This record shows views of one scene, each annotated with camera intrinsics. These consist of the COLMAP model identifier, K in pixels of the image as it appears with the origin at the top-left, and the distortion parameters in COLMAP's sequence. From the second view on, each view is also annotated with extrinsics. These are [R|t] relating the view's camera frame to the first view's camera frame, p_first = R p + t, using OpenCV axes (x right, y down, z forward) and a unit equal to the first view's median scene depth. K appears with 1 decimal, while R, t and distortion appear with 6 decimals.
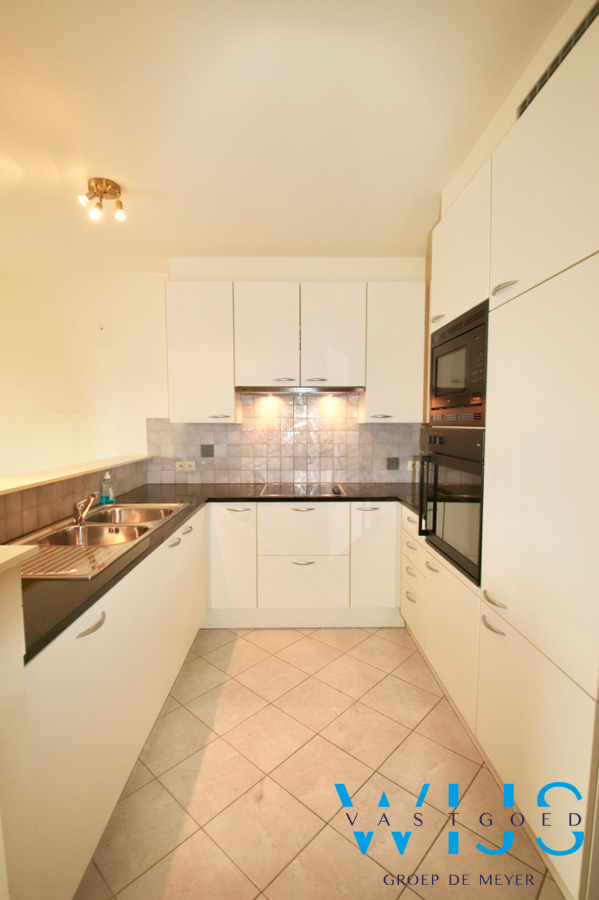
lens RADIAL K [[430.8, 0, 299.5], [0, 430.8, 450.0], [0, 0, 1]] dist [0.000166, -0.020460]
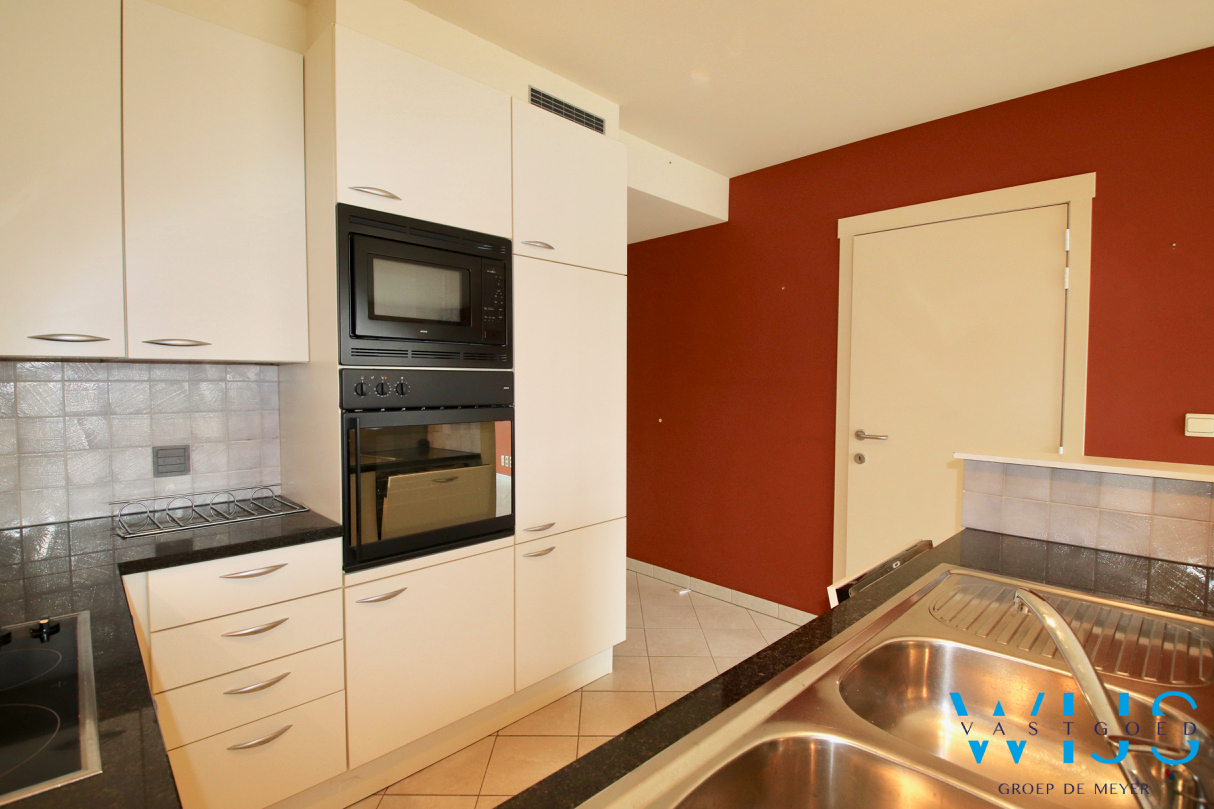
lens RADIAL K [[581.1, 0, 607.0], [0, 581.1, 404.5], [0, 0, 1]] dist [0.000166, -0.020460]
pose [[-0.690663, -0.037139, 0.722223, -0.669228], [0.041964, 0.994940, 0.091292, -0.083280], [-0.721959, 0.093359, -0.685609, 1.730367]]
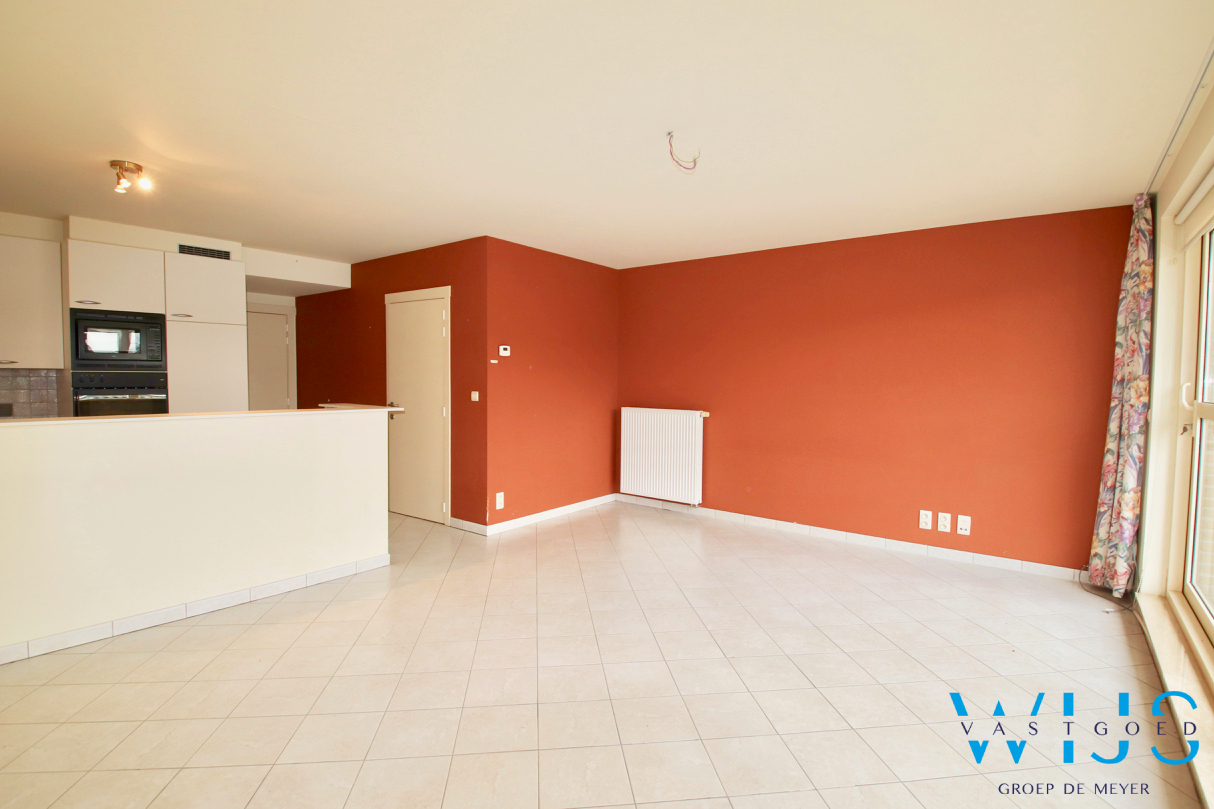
lens RADIAL K [[581.1, 0, 607.0], [0, 581.1, 404.5], [0, 0, 1]] dist [0.000166, -0.020460]
pose [[-0.774062, -0.037725, 0.631985, -3.151105], [0.032490, 0.994541, 0.099160, -0.103232], [-0.632276, 0.097289, -0.768611, 1.833834]]
